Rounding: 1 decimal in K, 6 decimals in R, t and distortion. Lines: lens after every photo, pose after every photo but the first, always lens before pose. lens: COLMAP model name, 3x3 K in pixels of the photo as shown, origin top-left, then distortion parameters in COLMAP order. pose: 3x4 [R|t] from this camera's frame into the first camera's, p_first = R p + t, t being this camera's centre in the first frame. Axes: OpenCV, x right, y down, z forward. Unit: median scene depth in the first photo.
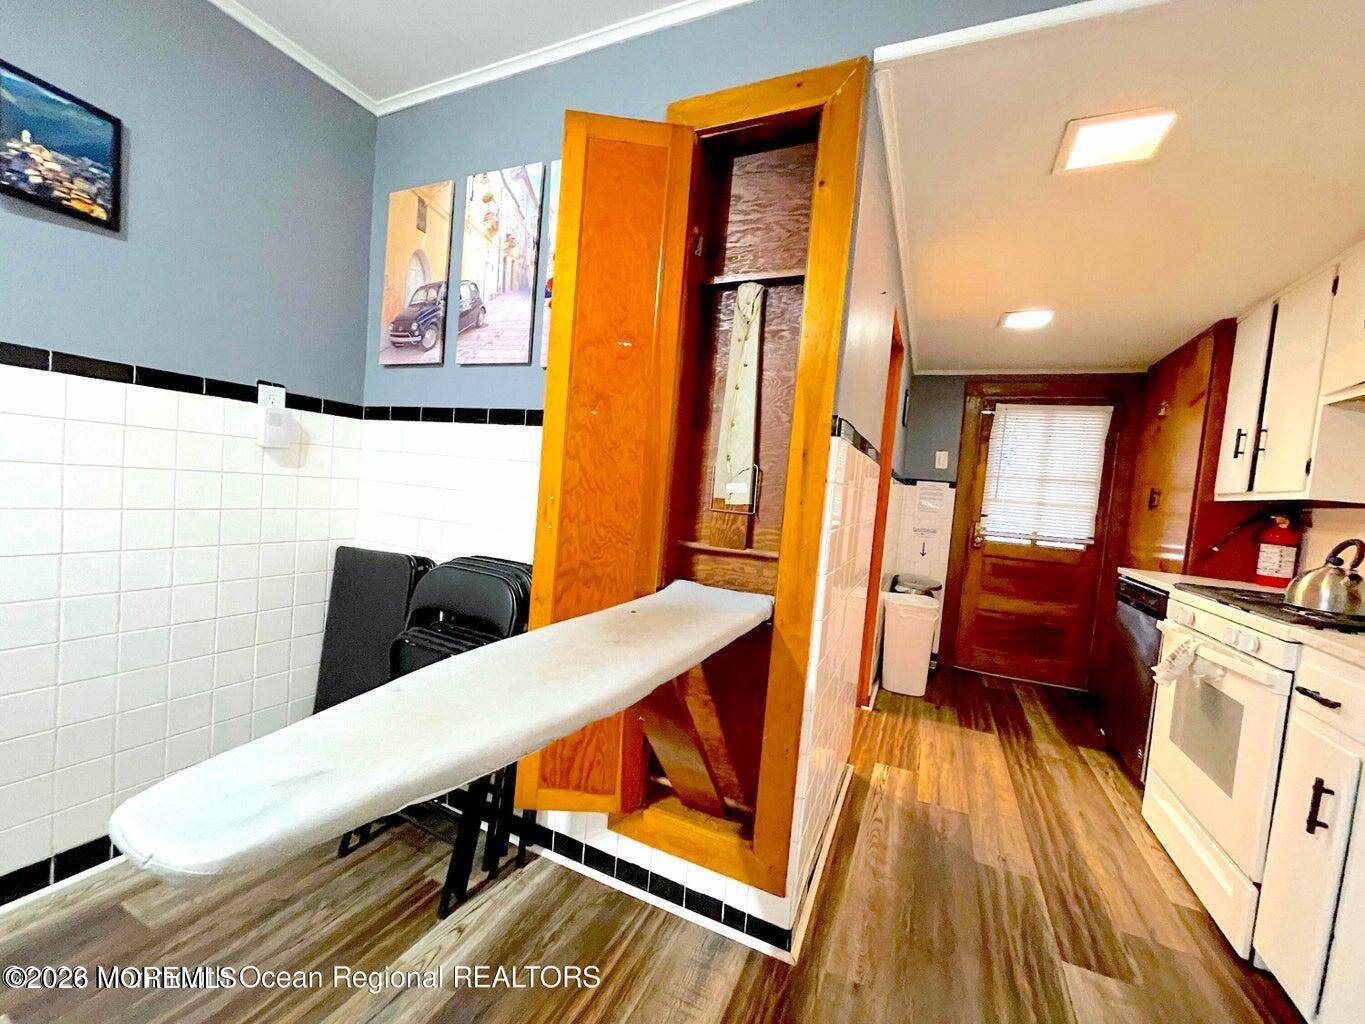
lens RADIAL K [[551.3, 0, 683.1], [0, 551.3, 515.8], [0, 0, 1]] dist [-0.002958, -0.000503]
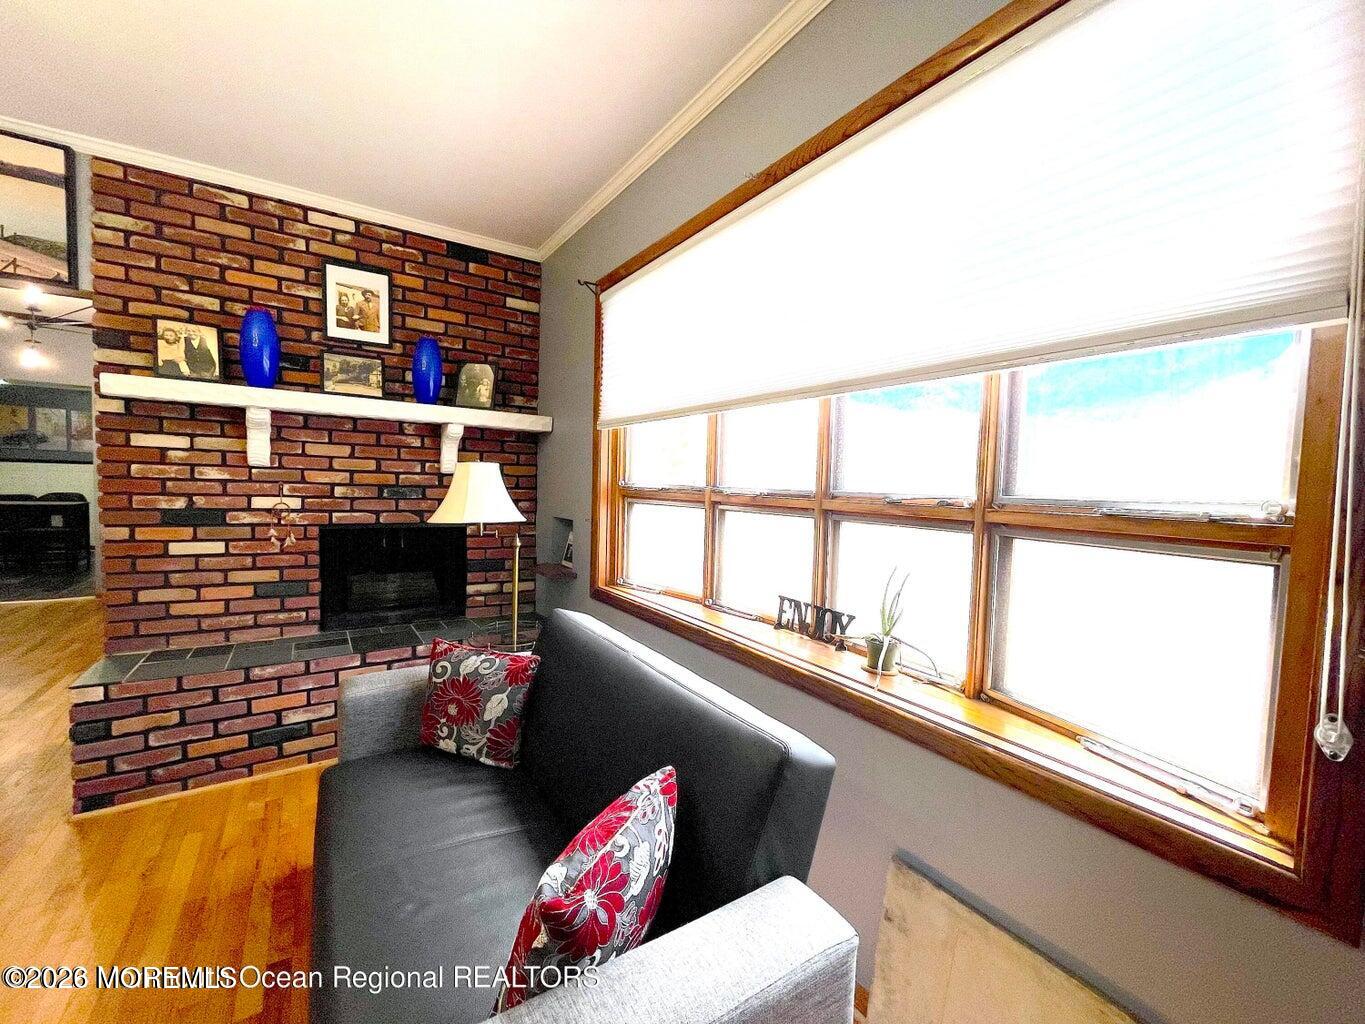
lens RADIAL K [[551.3, 0, 683.1], [0, 551.3, 515.8], [0, 0, 1]] dist [-0.002958, -0.000503]
pose [[0.523789, -0.119465, 0.843429, -1.598989], [0.058771, 0.992826, 0.104127, 0.100479], [-0.849818, -0.004971, 0.527053, -6.165389]]
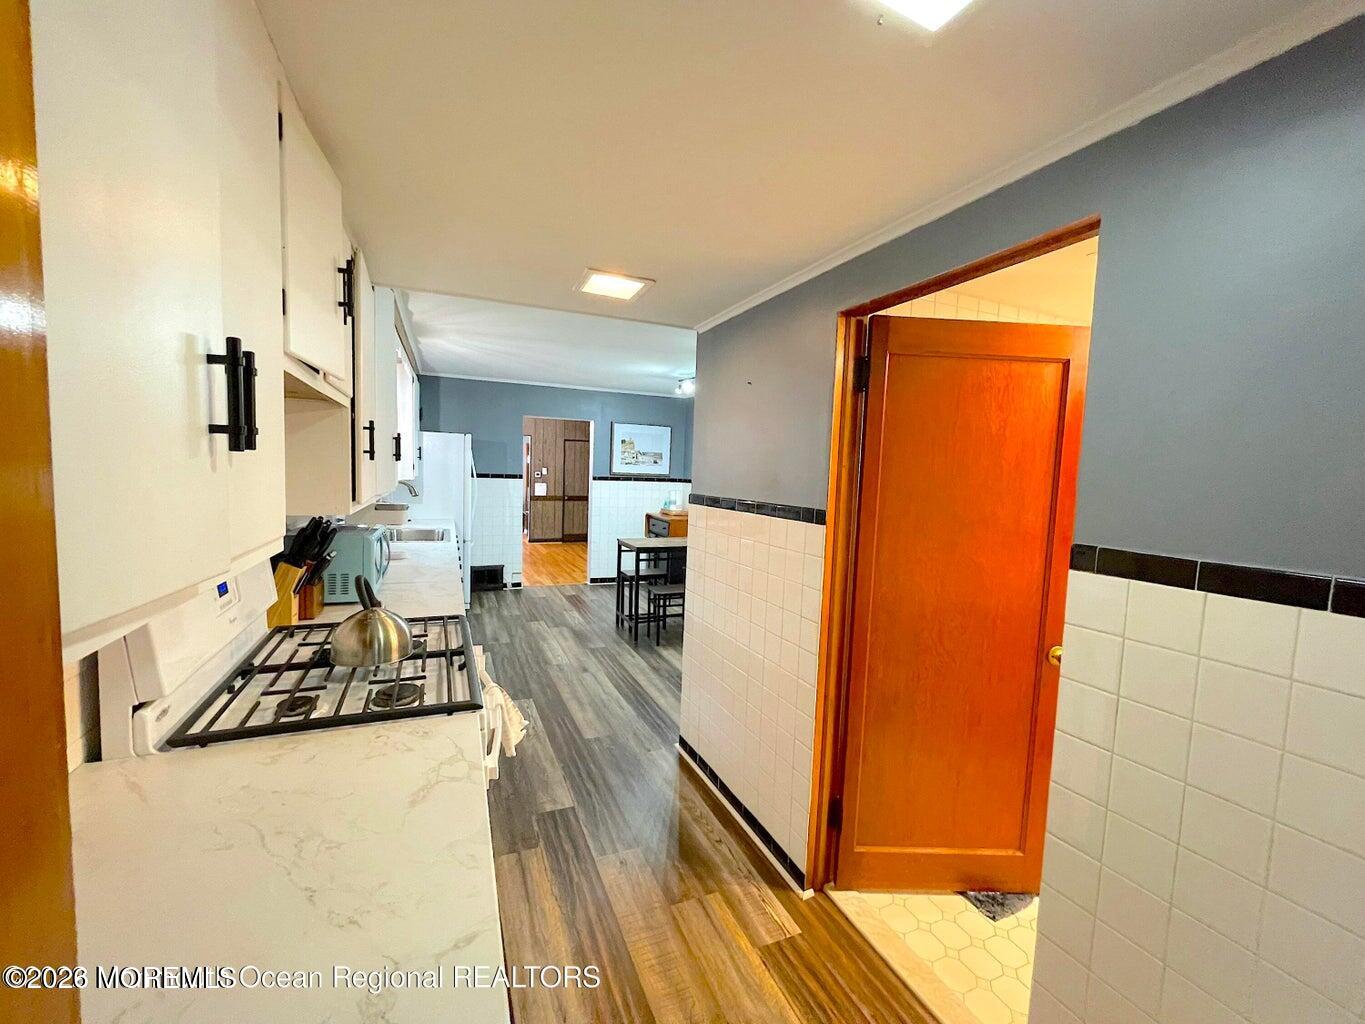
lens RADIAL K [[551.3, 0, 683.1], [0, 551.3, 515.8], [0, 0, 1]] dist [-0.002958, -0.000503]
pose [[-0.661068, -0.047898, -0.748796, 1.505772], [-0.131624, 0.989888, 0.052883, -0.162373], [0.738691, 0.133519, -0.660687, 1.905816]]
